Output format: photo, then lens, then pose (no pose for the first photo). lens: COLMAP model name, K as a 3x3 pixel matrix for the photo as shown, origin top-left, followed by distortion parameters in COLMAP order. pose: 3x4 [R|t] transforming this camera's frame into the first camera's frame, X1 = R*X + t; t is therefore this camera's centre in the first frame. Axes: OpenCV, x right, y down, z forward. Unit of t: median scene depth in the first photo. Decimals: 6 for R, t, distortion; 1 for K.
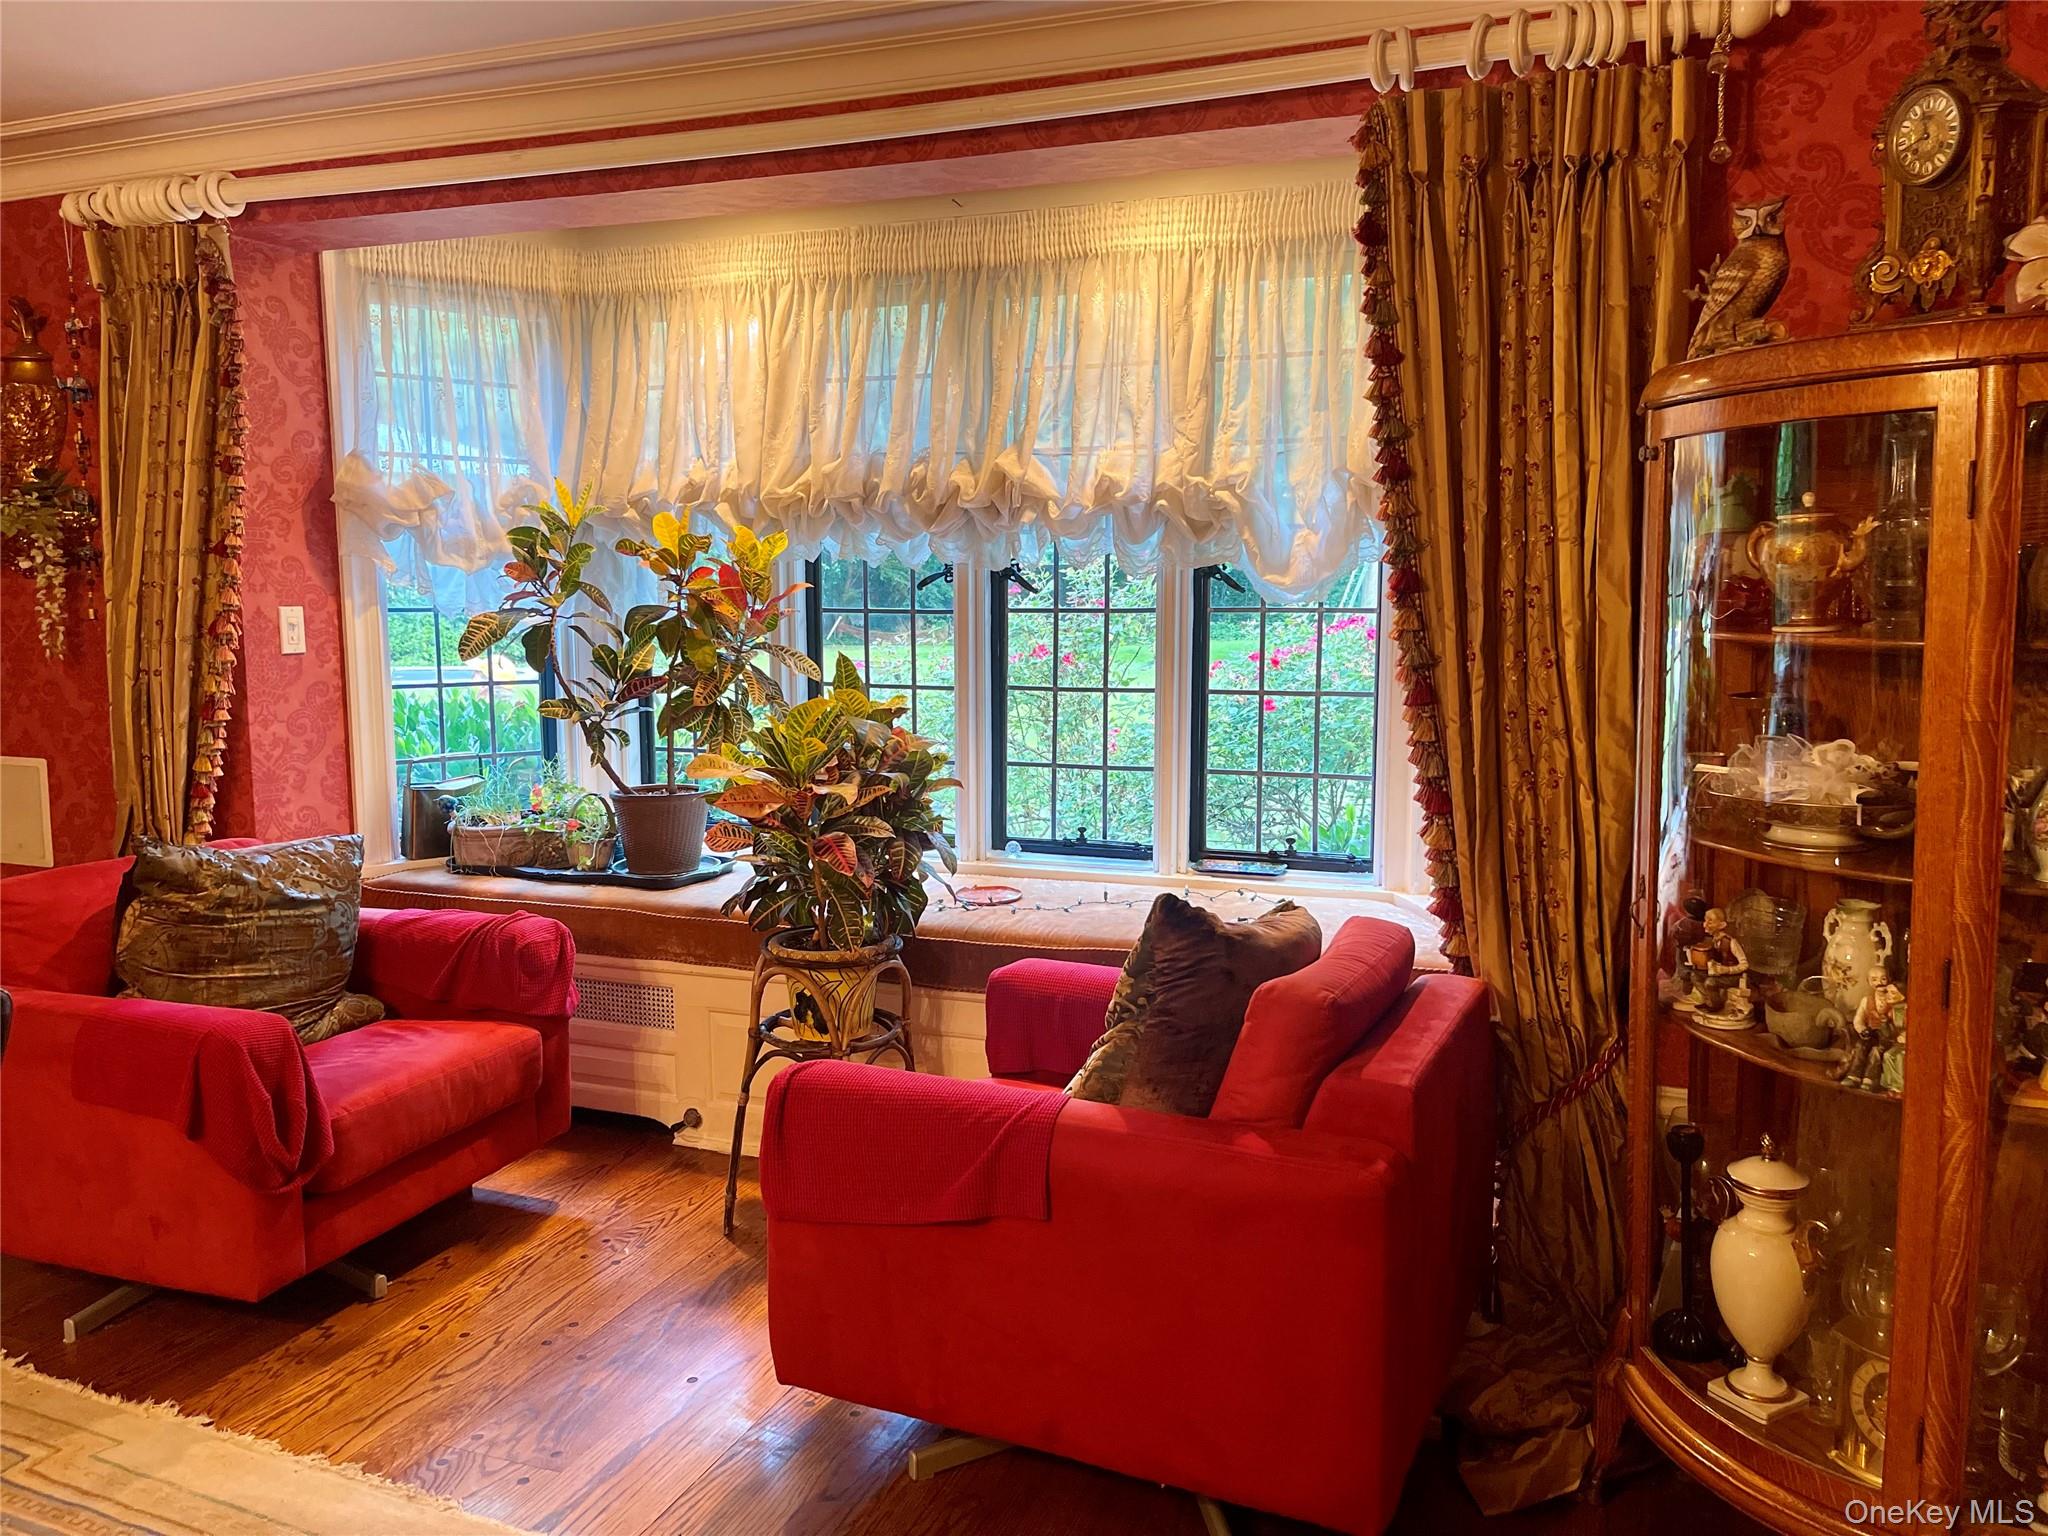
lens RADIAL K [[1546.3, 0, 1032.5], [0, 1546.3, 760.0], [0, 0, 1]] dist [0.035139, -0.006898]
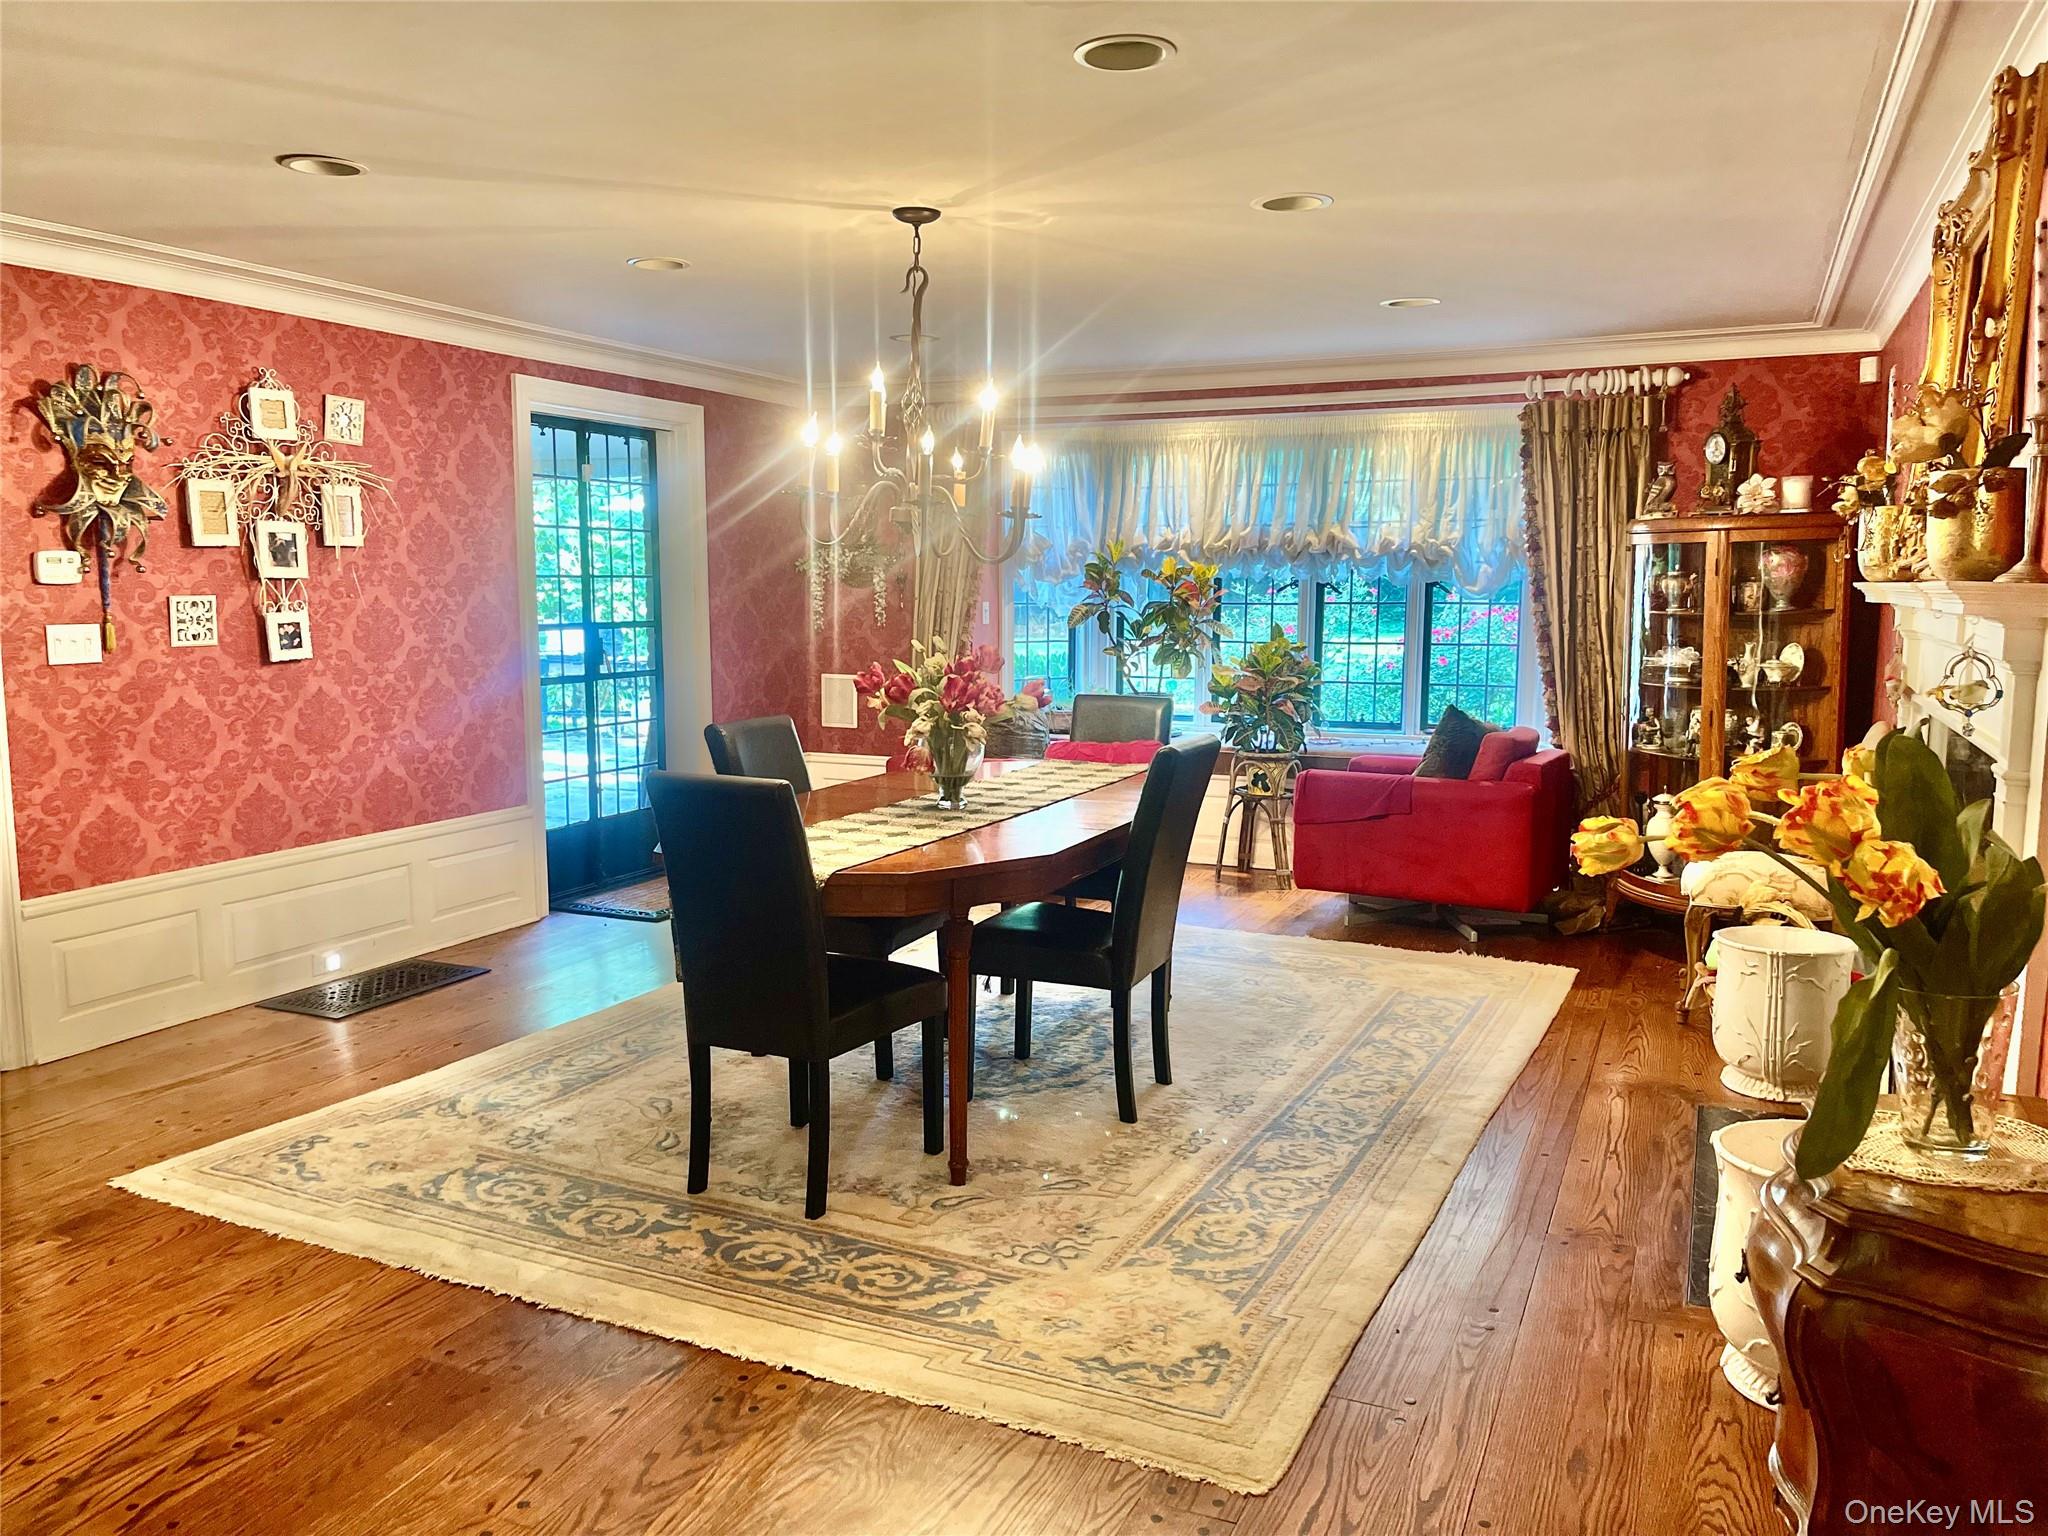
lens RADIAL K [[1546.3, 0, 1009.1], [0, 1546.3, 768.5], [0, 0, 1]] dist [0.035139, -0.006898]
pose [[0.997181, 0.008440, -0.074554, -0.429824], [-0.007635, 0.999910, 0.011073, 0.151639], [0.074640, -0.010473, 0.997156, -1.599804]]
